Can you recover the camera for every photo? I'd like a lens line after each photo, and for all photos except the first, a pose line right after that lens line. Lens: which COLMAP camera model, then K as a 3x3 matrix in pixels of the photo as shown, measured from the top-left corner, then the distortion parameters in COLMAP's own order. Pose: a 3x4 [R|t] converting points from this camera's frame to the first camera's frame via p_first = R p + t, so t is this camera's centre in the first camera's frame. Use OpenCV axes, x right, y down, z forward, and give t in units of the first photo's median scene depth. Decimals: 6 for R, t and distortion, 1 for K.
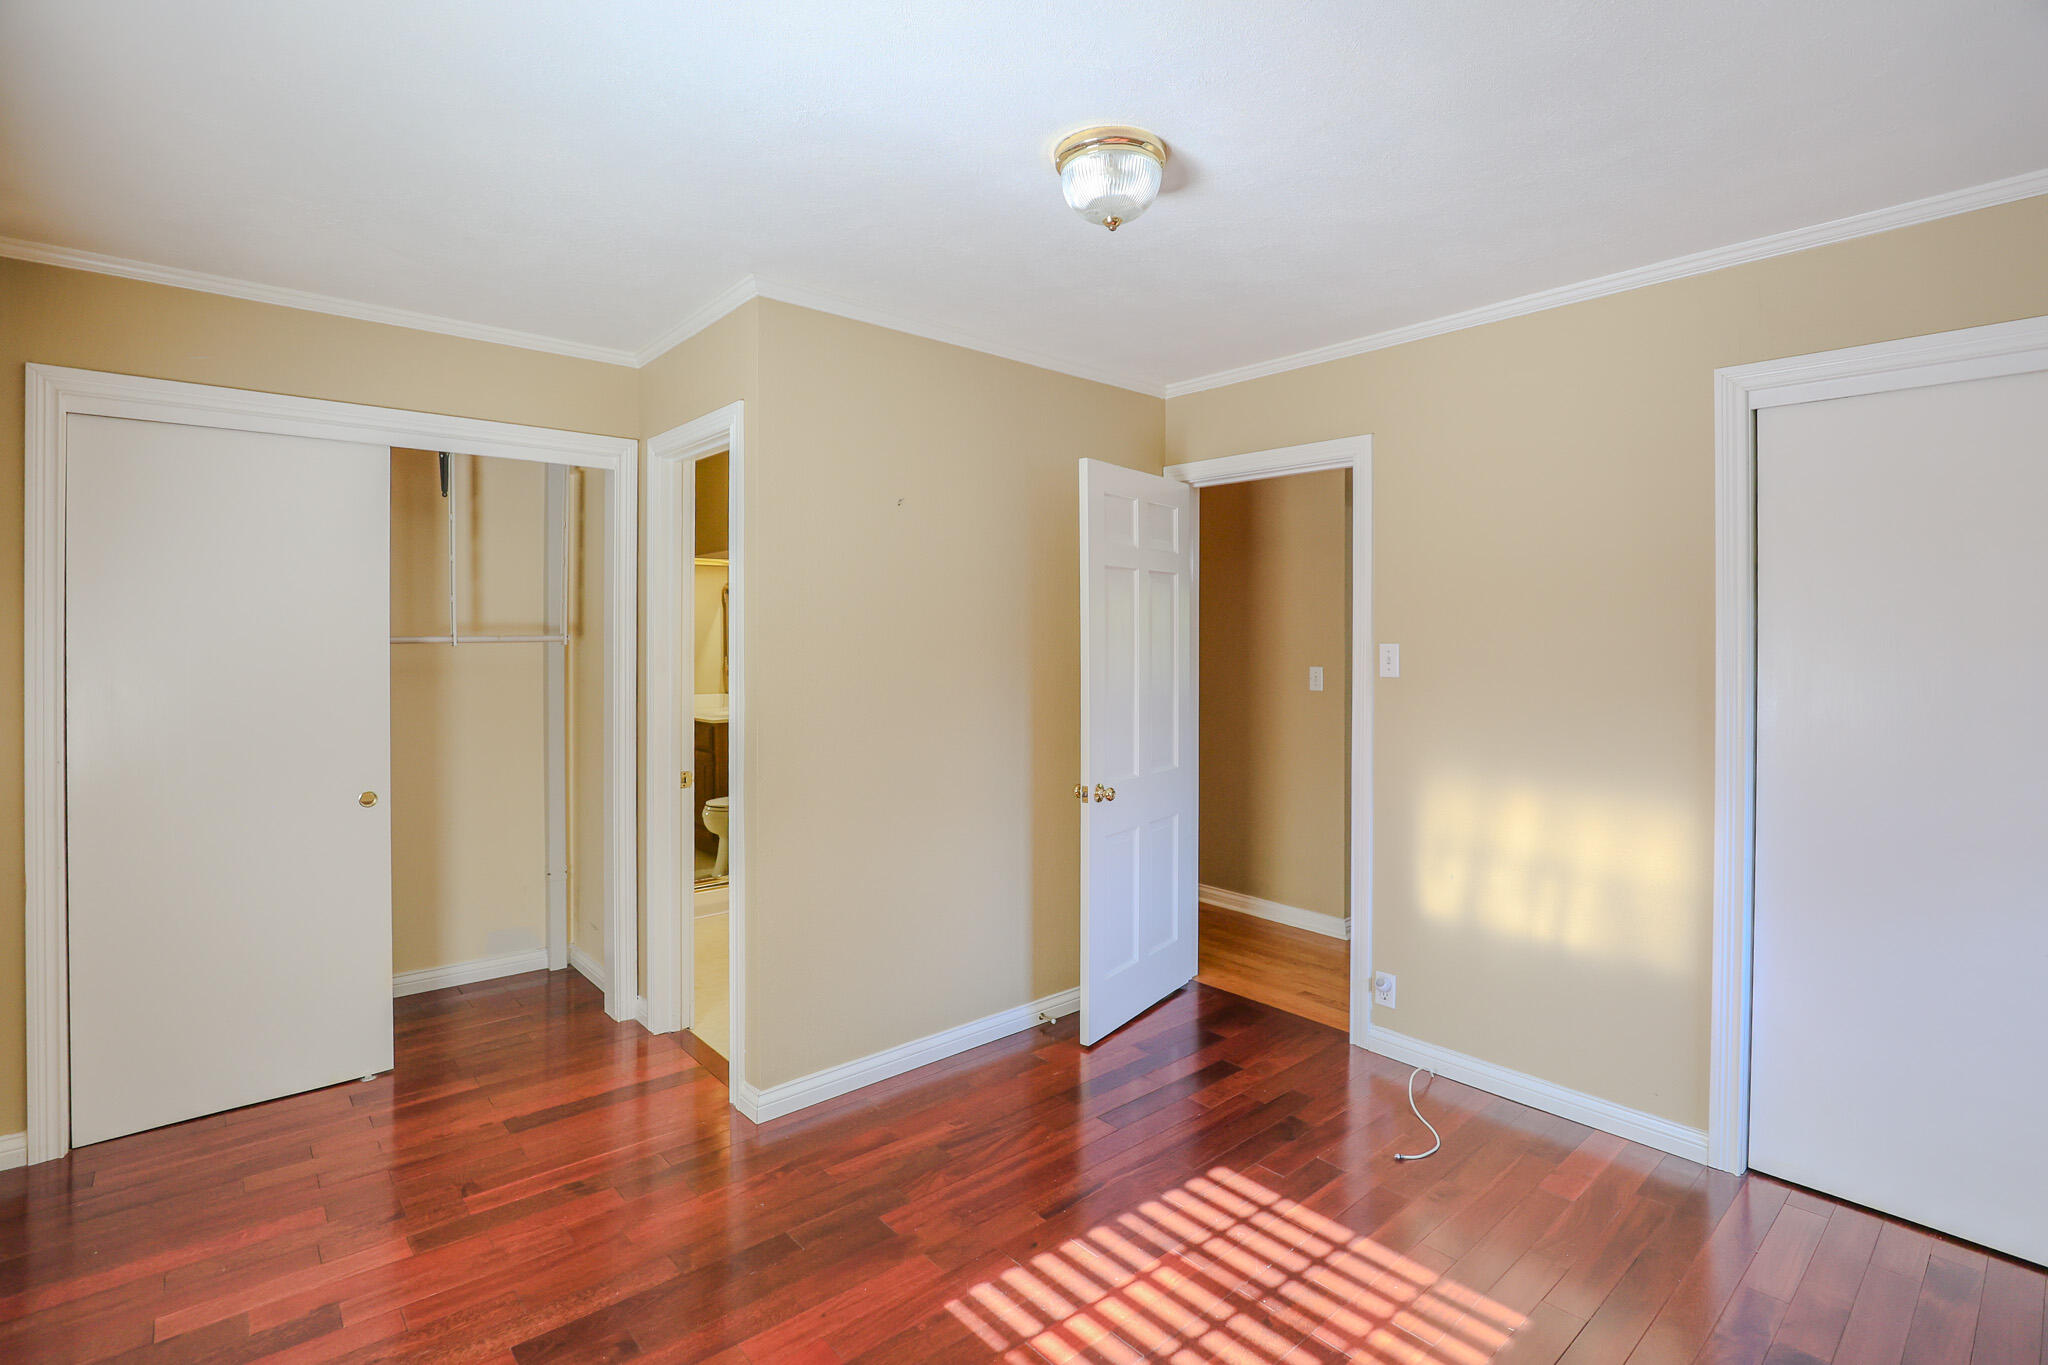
lens RADIAL K [[962.8, 0, 1014.9], [0, 962.8, 676.3], [0, 0, 1]] dist [-0.036954, 0.008196]
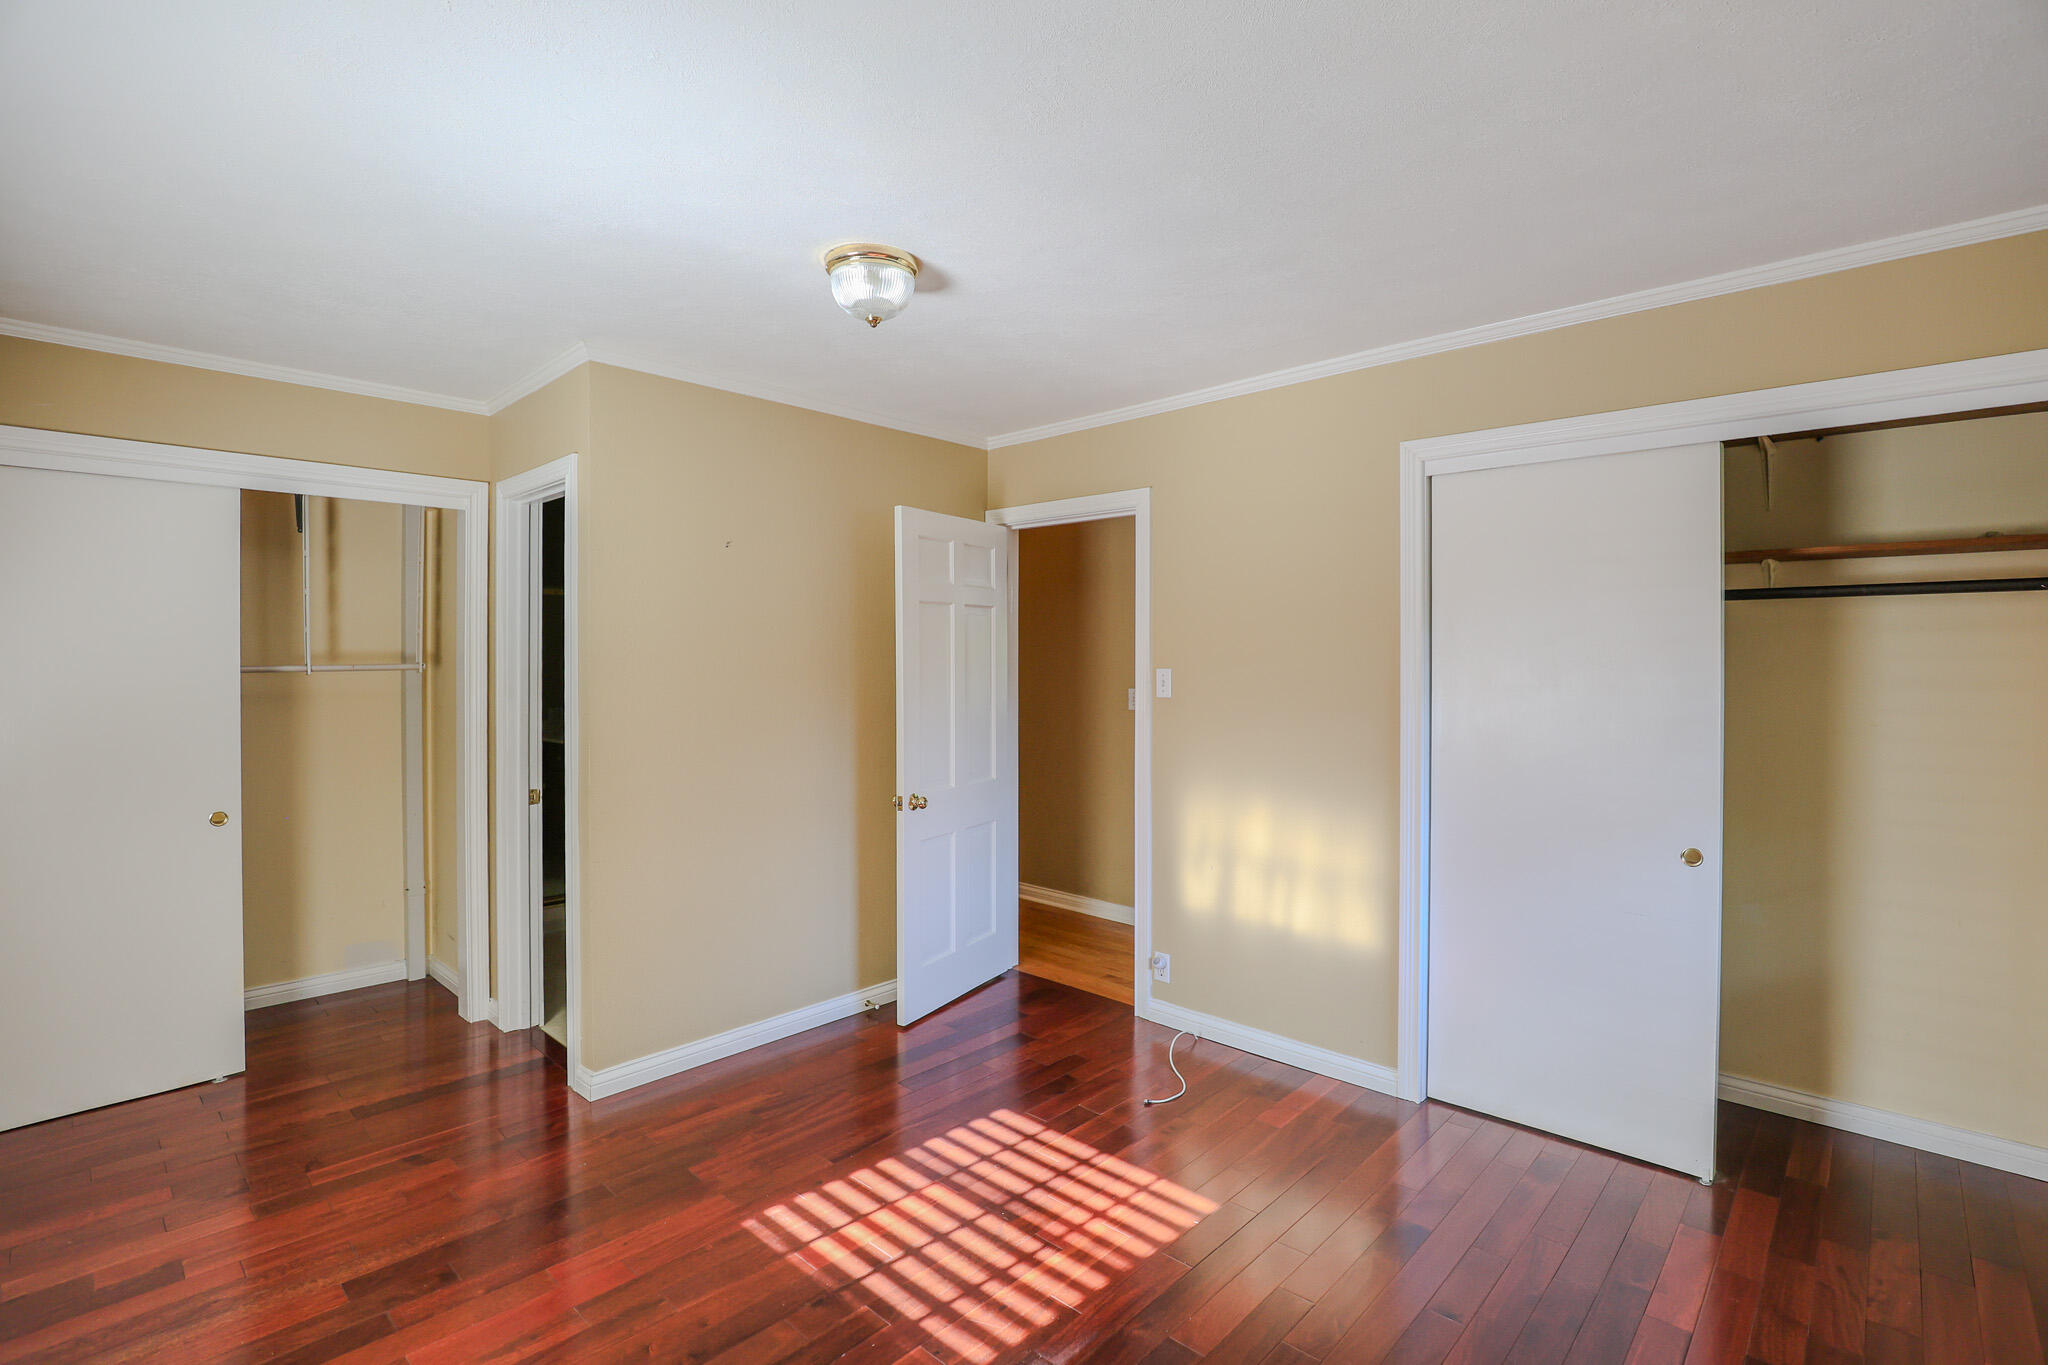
lens RADIAL K [[946.2, 0, 1027.6], [0, 946.2, 693.5], [0, 0, 1]] dist [-0.039481, 0.008901]
pose [[0.994220, -0.007105, 0.107126, 0.110331], [0.007637, 0.999960, -0.004554, -0.000042], [-0.107090, 0.005346, 0.994235, -0.127767]]
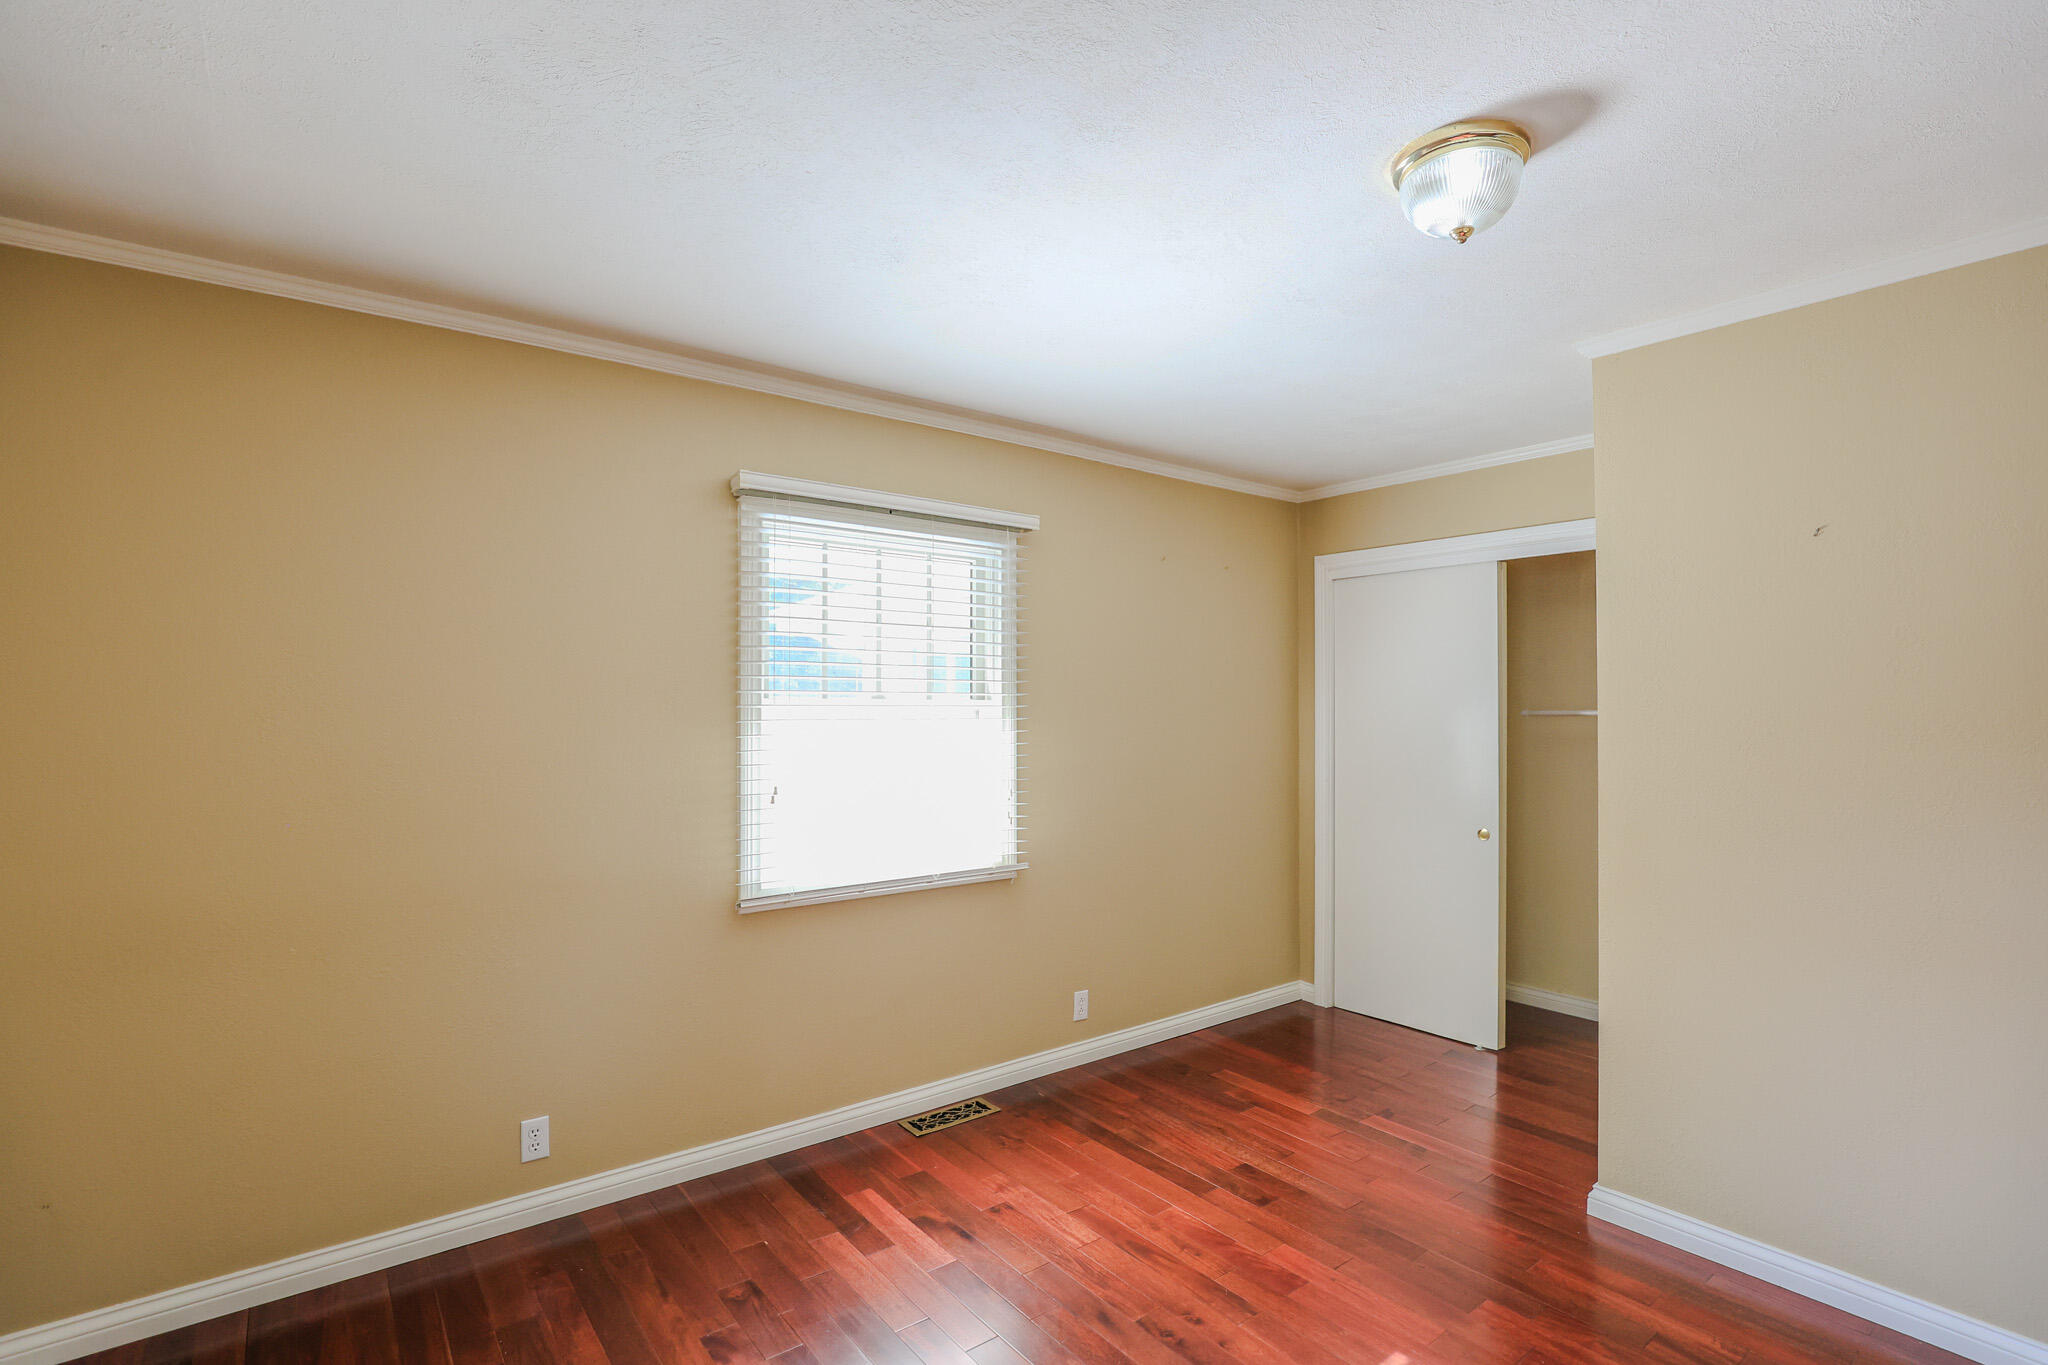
lens RADIAL K [[987.5, 0, 1007.4], [0, 987.5, 680.1], [0, 0, 1]] dist [-0.024853, 0.001255]
pose [[-0.077868, -0.025680, -0.996633, 0.671801], [-0.038170, 0.999012, -0.022759, -0.021552], [0.996233, 0.036270, -0.078771, 0.414026]]
